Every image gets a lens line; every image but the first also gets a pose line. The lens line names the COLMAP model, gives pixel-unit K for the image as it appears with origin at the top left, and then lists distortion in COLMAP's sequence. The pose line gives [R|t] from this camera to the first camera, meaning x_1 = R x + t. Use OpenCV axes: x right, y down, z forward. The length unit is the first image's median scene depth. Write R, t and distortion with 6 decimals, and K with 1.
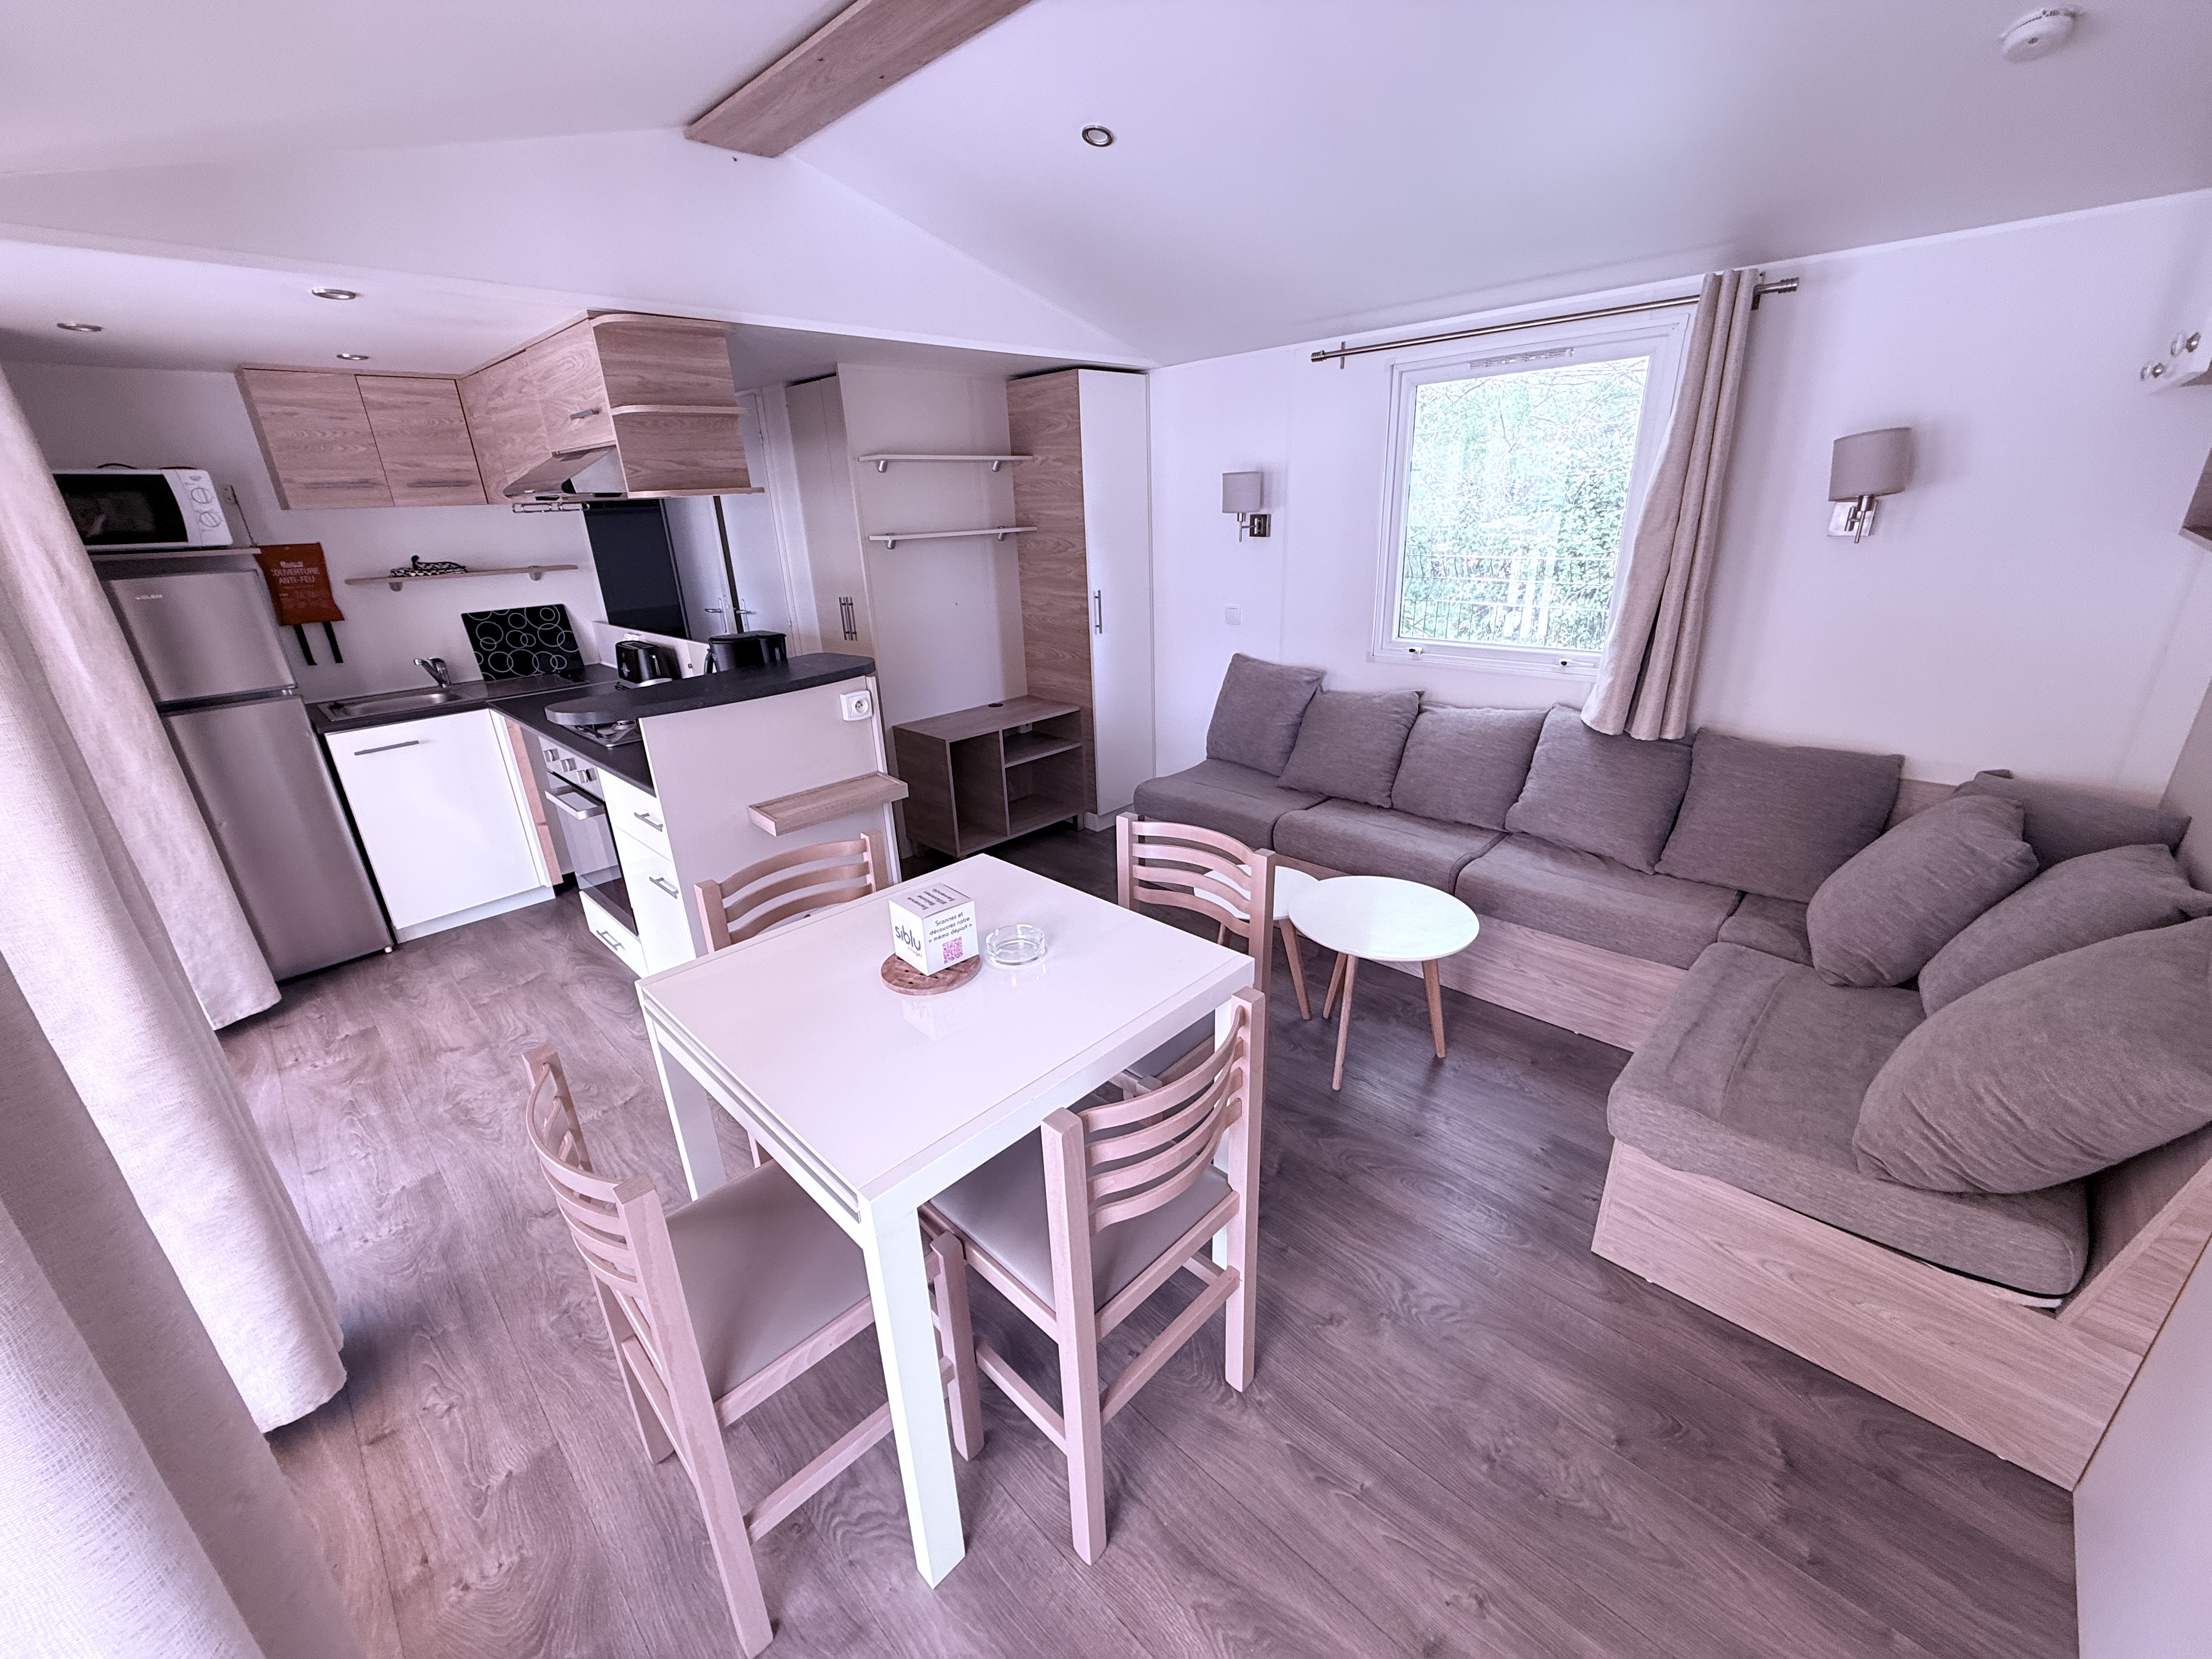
lens RADIAL K [[875.6, 0, 1100.8], [0, 875.6, 827.2], [0, 0, 1]] dist [-0.002750, 0.000456]
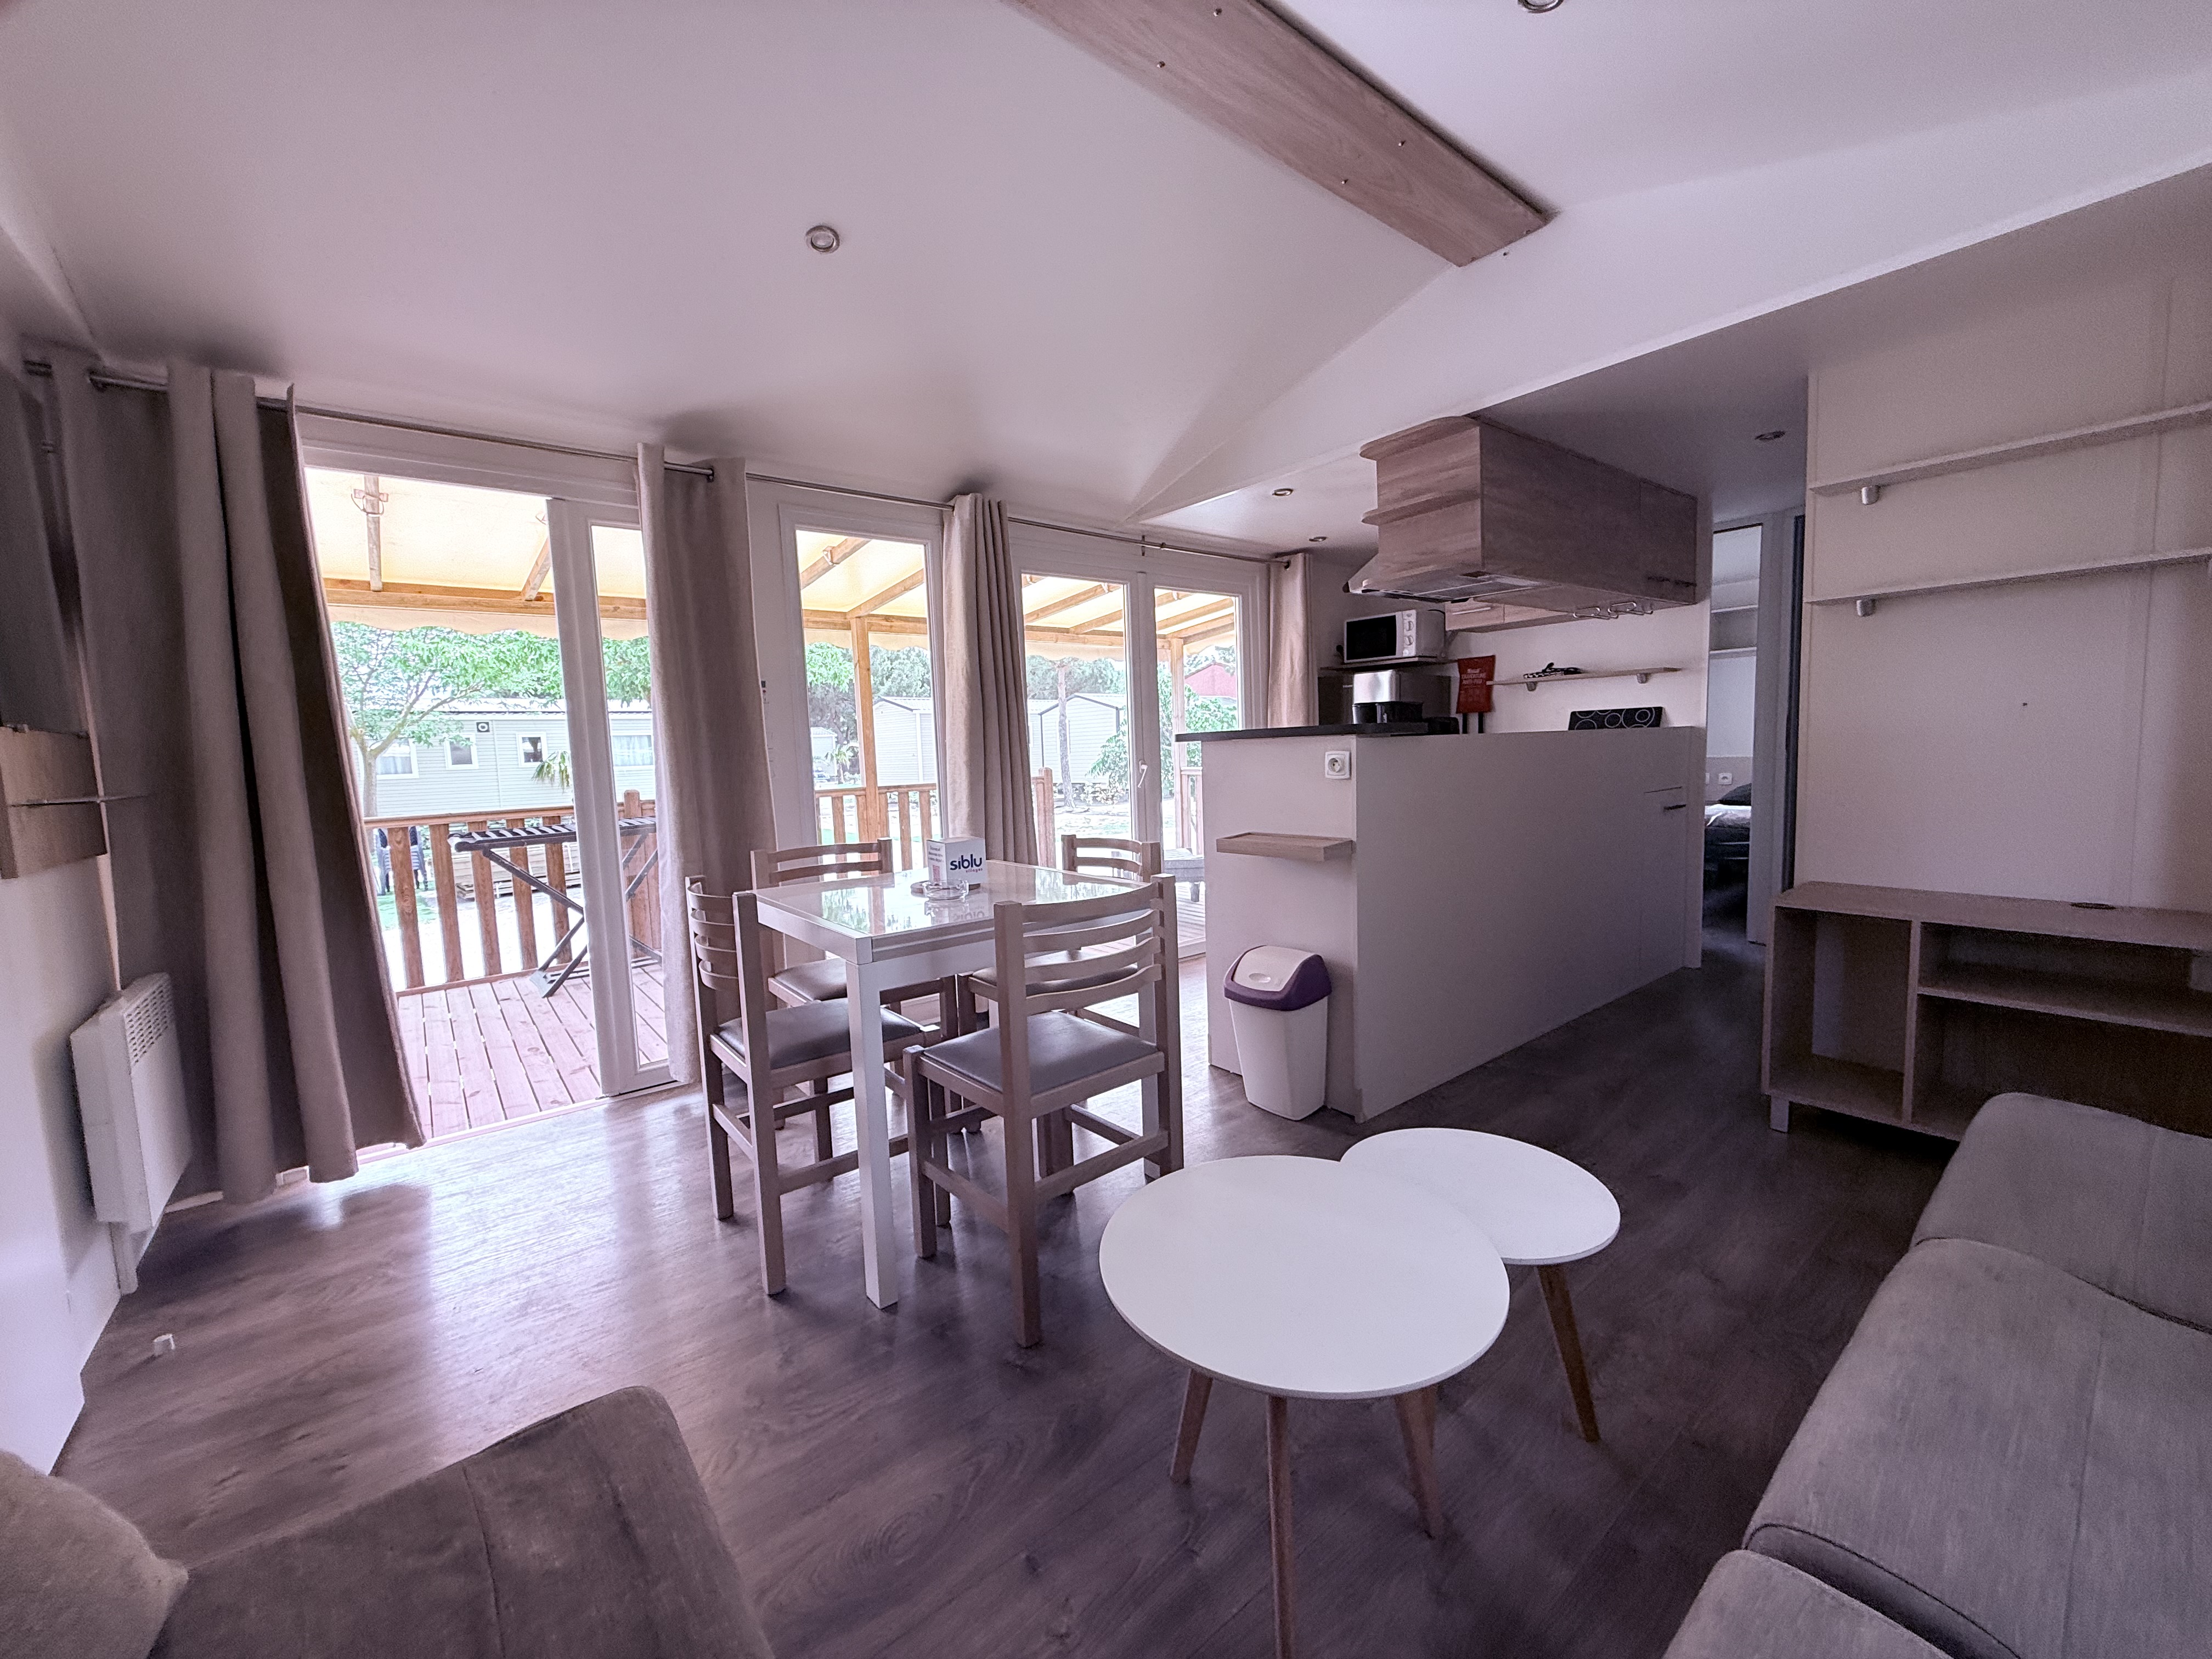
lens RADIAL K [[875.6, 0, 1100.0], [0, 875.6, 828.7], [0, 0, 1]] dist [-0.002750, 0.000456]
pose [[-0.118396, 0.134940, -0.983755, 0.505186], [-0.306196, 0.937482, 0.165444, -0.105186], [0.944577, 0.320809, -0.069676, 0.570826]]
